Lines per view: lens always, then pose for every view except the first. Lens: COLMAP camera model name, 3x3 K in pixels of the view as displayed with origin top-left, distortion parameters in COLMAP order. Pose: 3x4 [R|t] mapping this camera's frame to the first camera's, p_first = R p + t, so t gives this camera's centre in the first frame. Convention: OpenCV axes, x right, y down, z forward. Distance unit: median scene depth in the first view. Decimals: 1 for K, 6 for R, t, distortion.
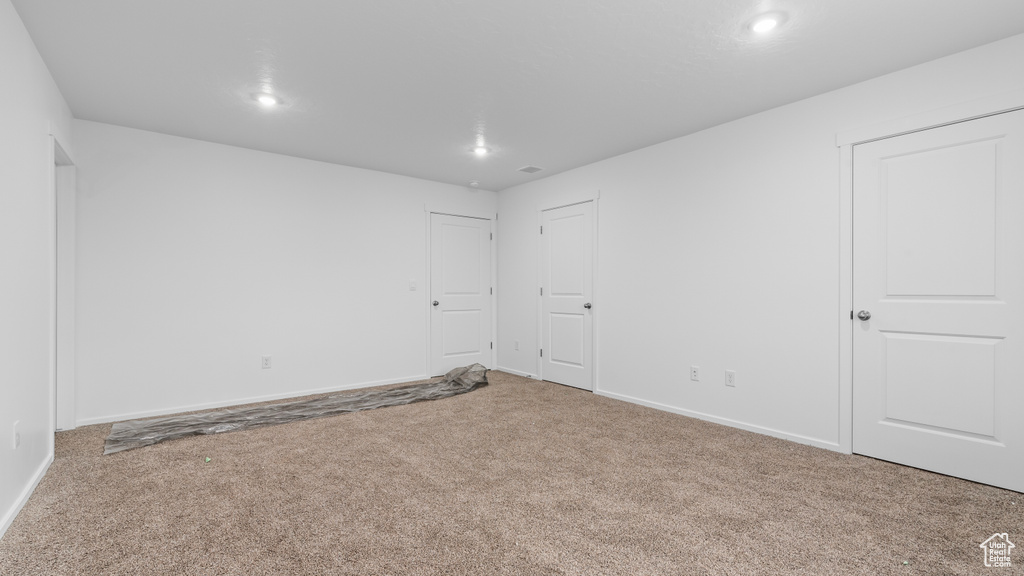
lens RADIAL K [[440.1, 0, 506.3], [0, 440.1, 292.0], [0, 0, 1]] dist [-0.000088, -0.000080]
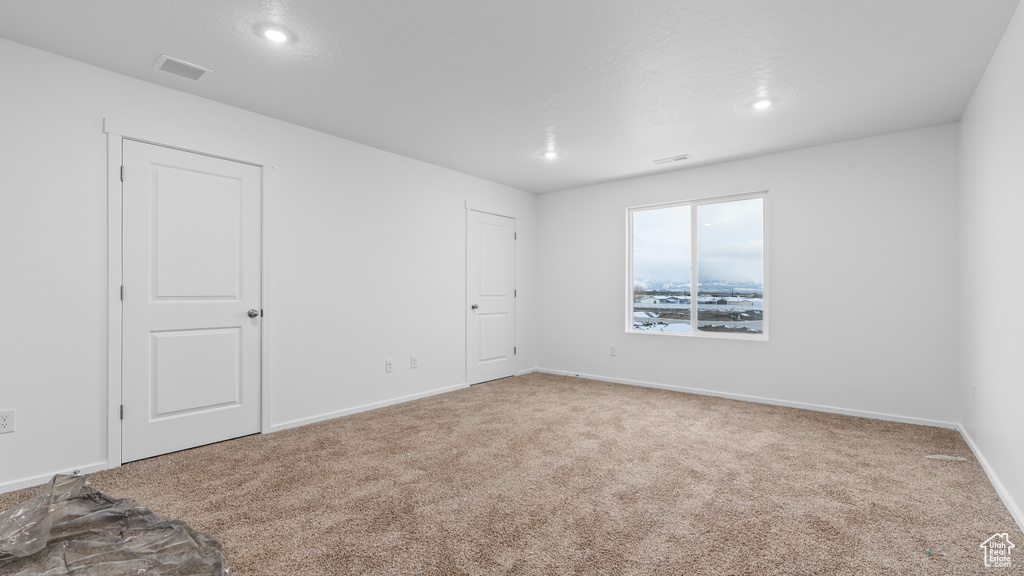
lens RADIAL K [[440.1, 0, 506.3], [0, 440.1, 292.0], [0, 0, 1]] dist [-0.000088, -0.000080]
pose [[-0.223017, 0.002867, 0.974810, -0.797740], [-0.001319, 0.999994, -0.003243, -0.001411], [-0.974814, -0.002009, -0.223011, 1.028163]]
